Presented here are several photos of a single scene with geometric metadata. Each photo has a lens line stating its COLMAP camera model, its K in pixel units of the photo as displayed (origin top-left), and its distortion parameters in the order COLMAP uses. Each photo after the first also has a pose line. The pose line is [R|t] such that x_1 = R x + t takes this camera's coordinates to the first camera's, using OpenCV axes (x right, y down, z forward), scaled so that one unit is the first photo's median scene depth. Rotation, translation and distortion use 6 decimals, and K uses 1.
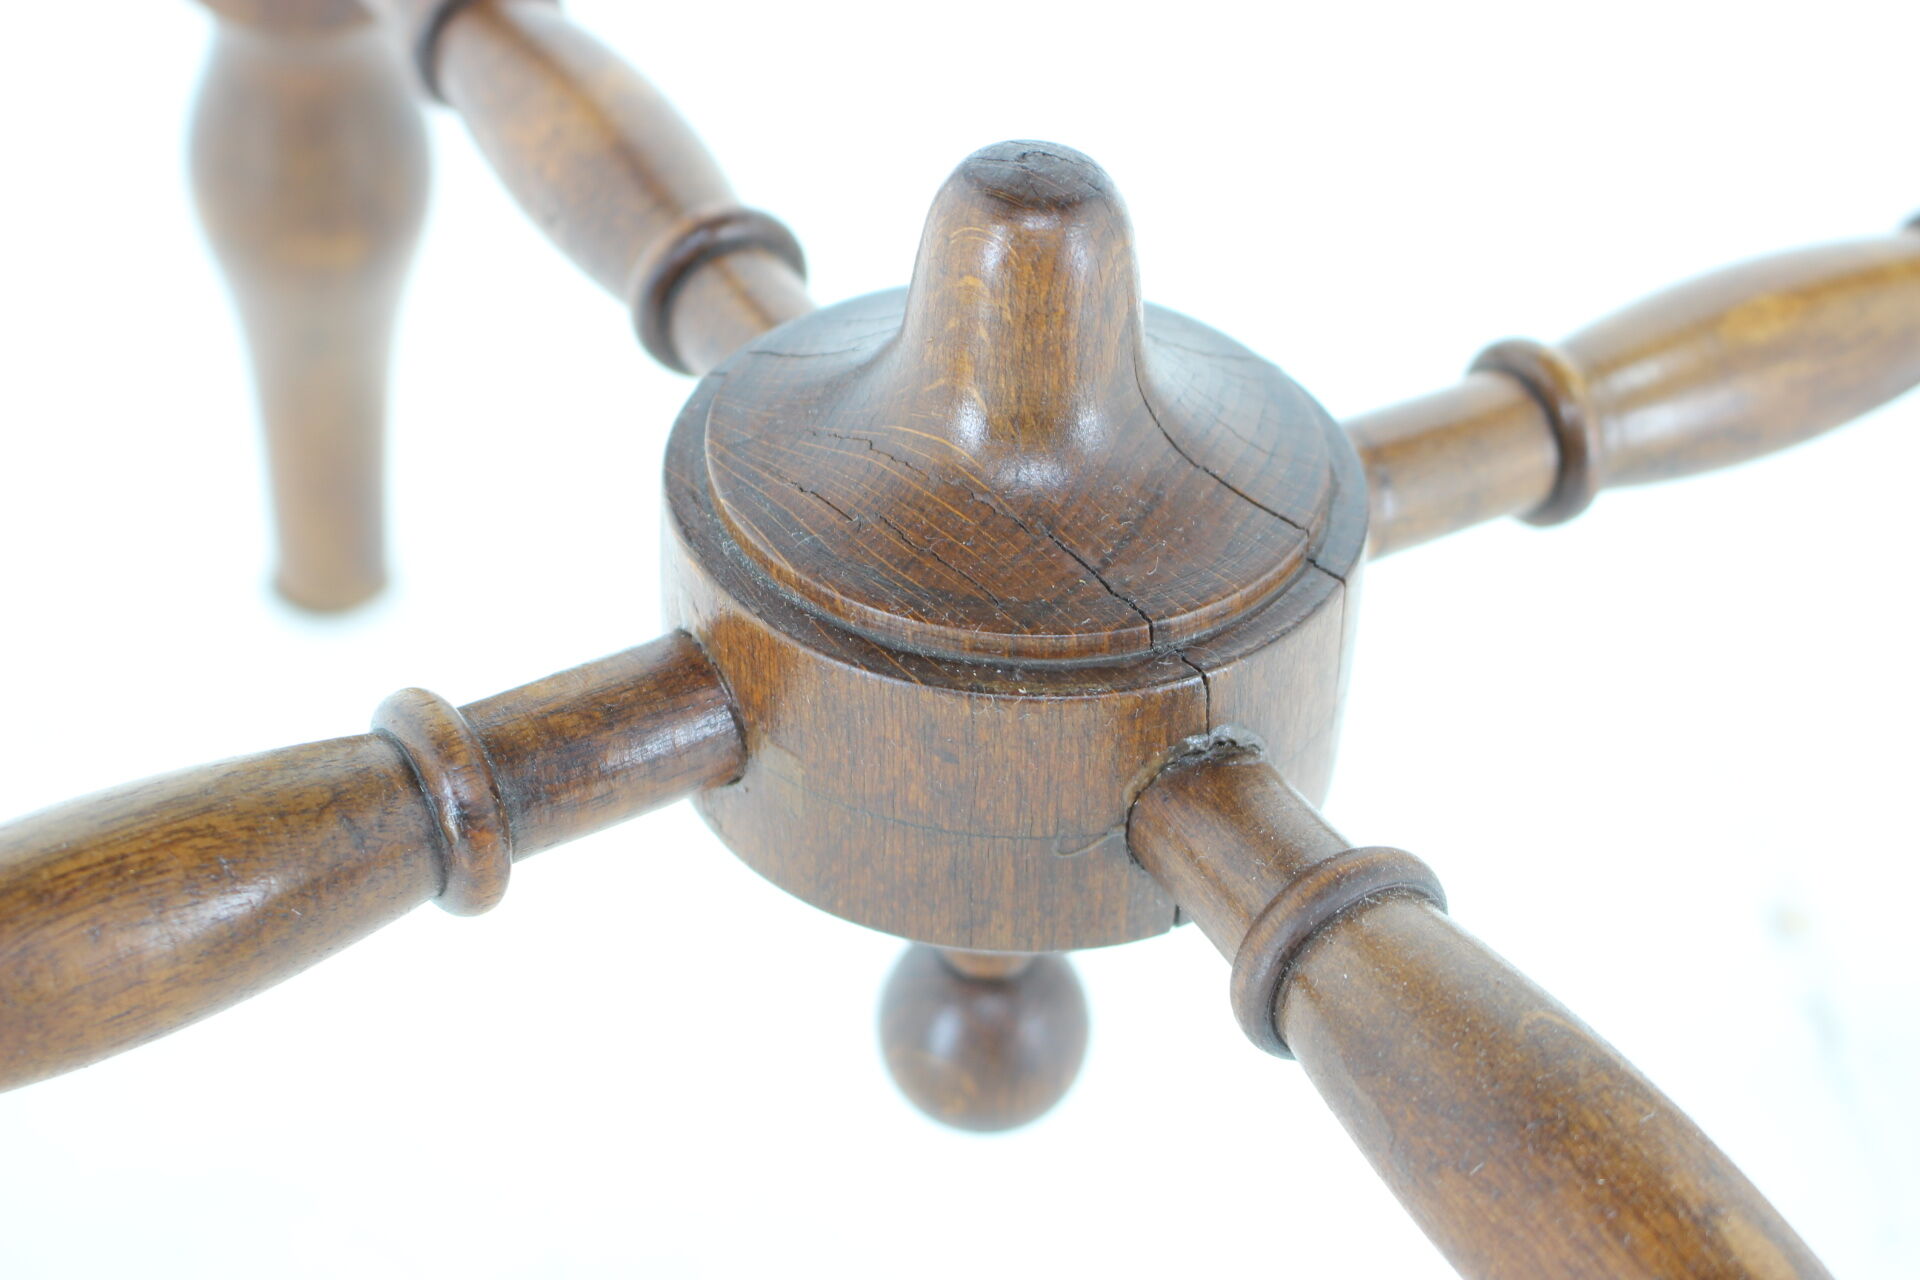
lens RADIAL K [[3205.4, 0, 960.0], [0, 3205.4, 640.0], [0, 0, 1]] dist [0.014966, 0.030810]
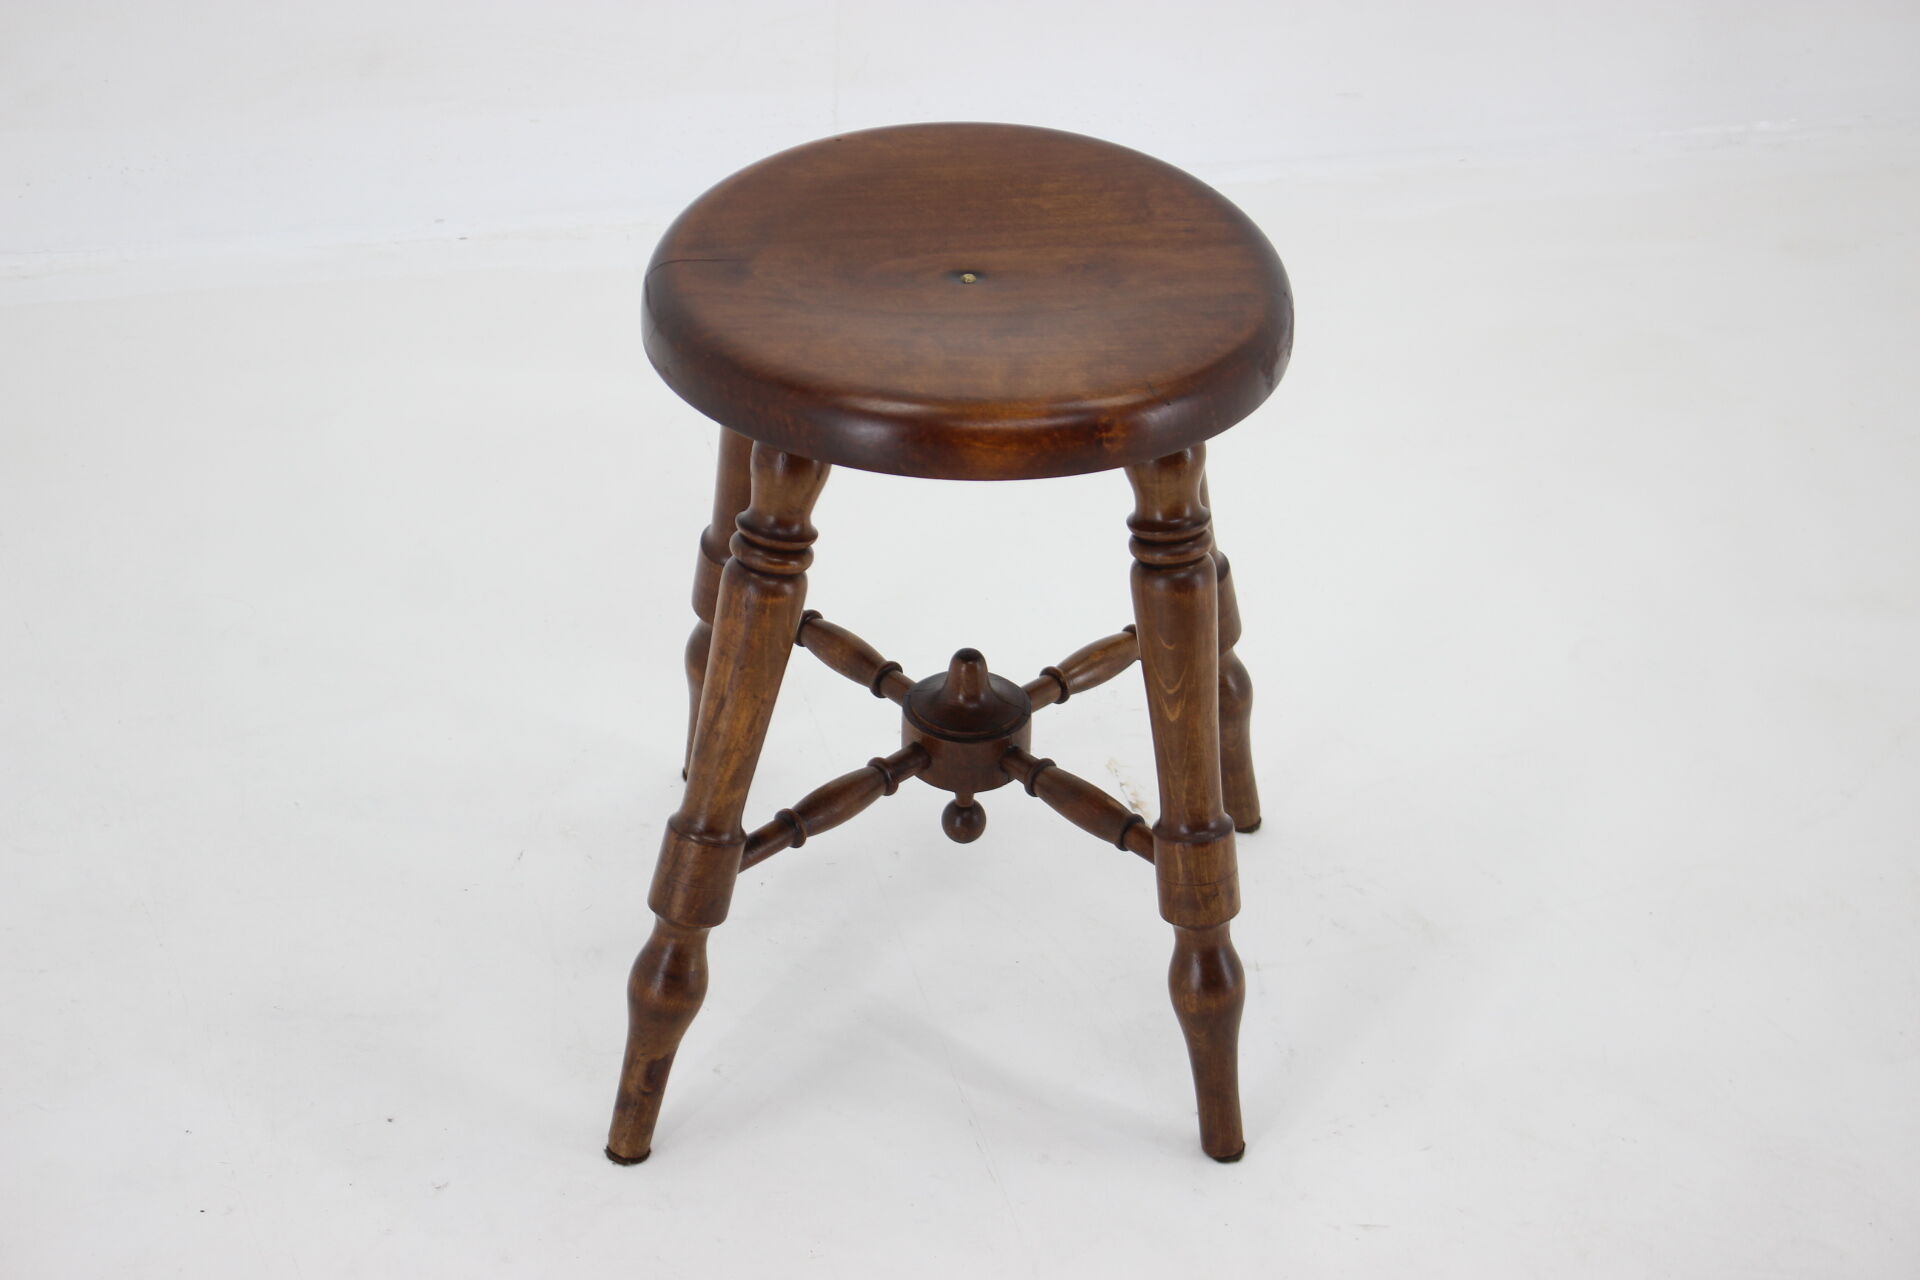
lens RADIAL K [[4243.0, 0, 960.0], [0, 4243.0, 640.0], [0, 0, 1]] dist [-0.000085, 0.124781]
pose [[0.973736, -0.136359, 0.182330, -1.326748], [0.150564, 0.986367, -0.066414, 0.322837], [-0.170789, 0.092123, 0.980992, -6.241757]]
